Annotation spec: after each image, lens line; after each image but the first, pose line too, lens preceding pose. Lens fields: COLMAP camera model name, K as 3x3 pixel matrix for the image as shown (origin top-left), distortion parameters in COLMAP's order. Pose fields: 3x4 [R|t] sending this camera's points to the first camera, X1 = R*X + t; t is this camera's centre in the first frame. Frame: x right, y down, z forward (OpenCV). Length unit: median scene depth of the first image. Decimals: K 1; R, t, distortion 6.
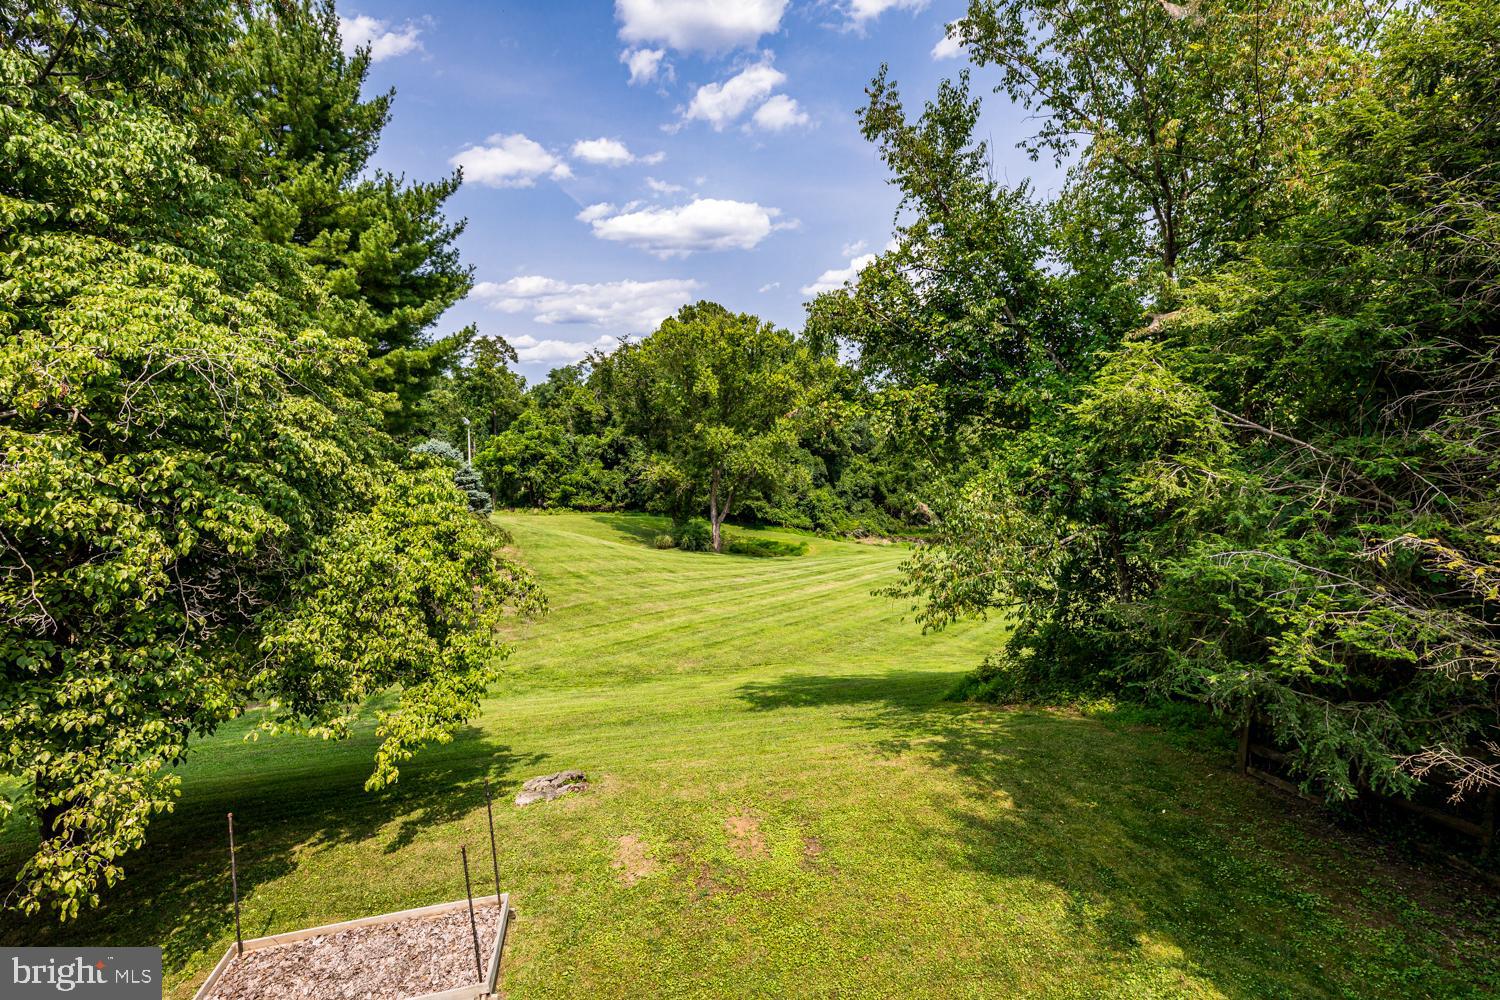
lens RADIAL K [[688.7, 0, 748.0], [0, 688.7, 479.6], [0, 0, 1]] dist [0.000780, 0.000102]
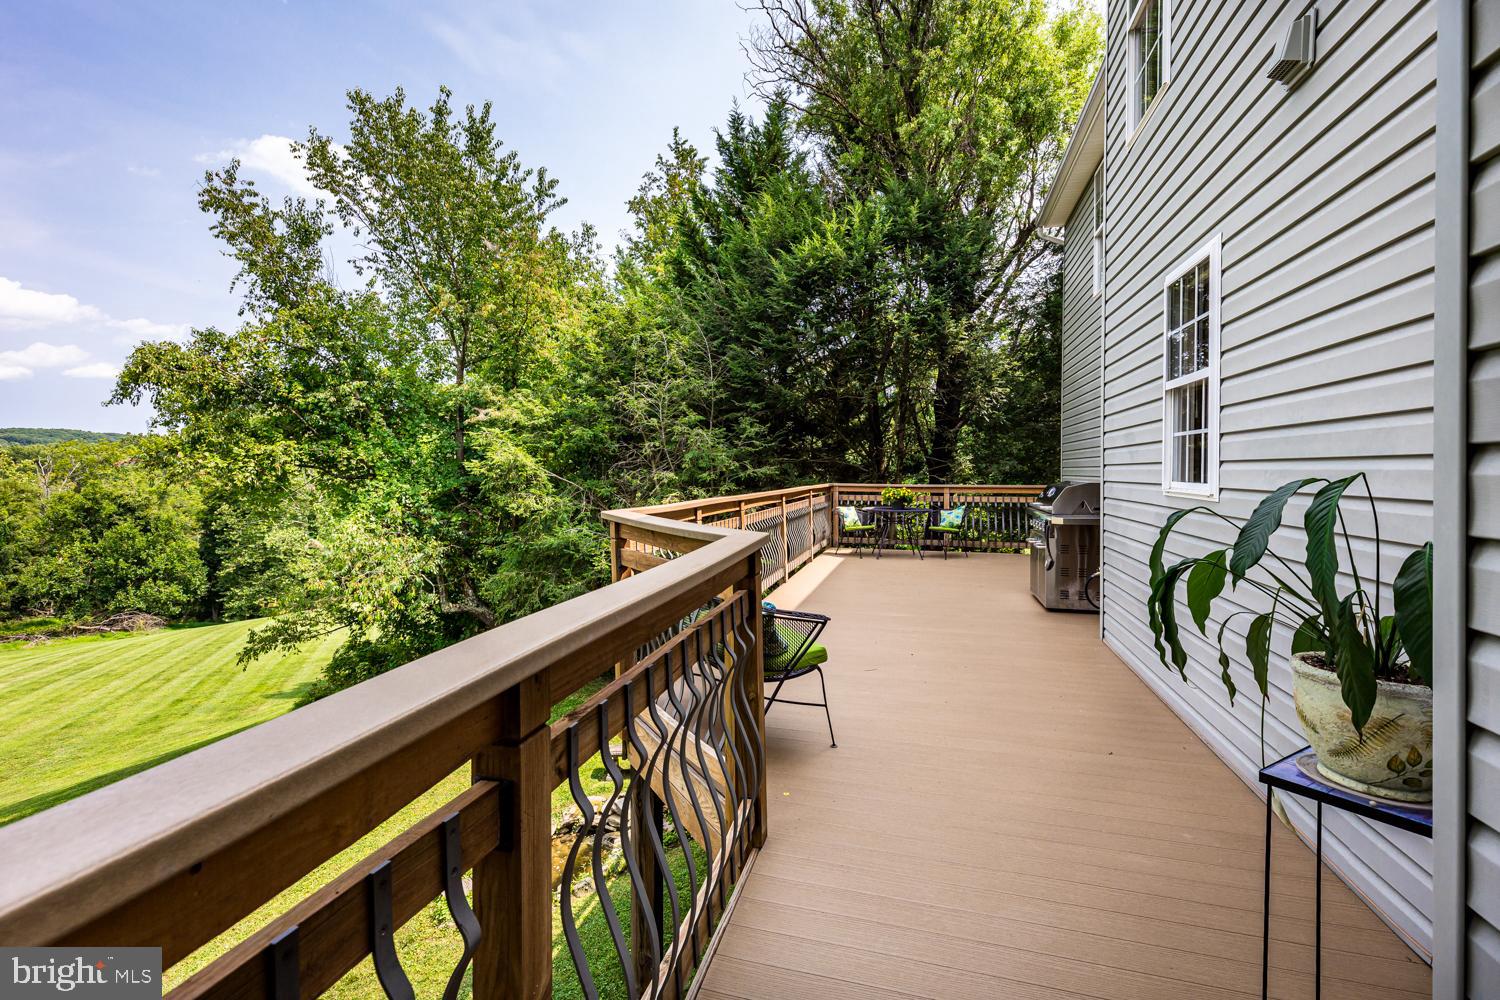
lens RADIAL K [[665.3, 0, 744.9], [0, 665.3, 469.4], [0, 0, 1]] dist [-0.000020, 0.000109]
pose [[0.469209, 0.015193, 0.882957, -0.373474], [0.068883, 0.996176, -0.053746, 0.025045], [-0.880397, 0.086039, 0.466368, -0.212370]]
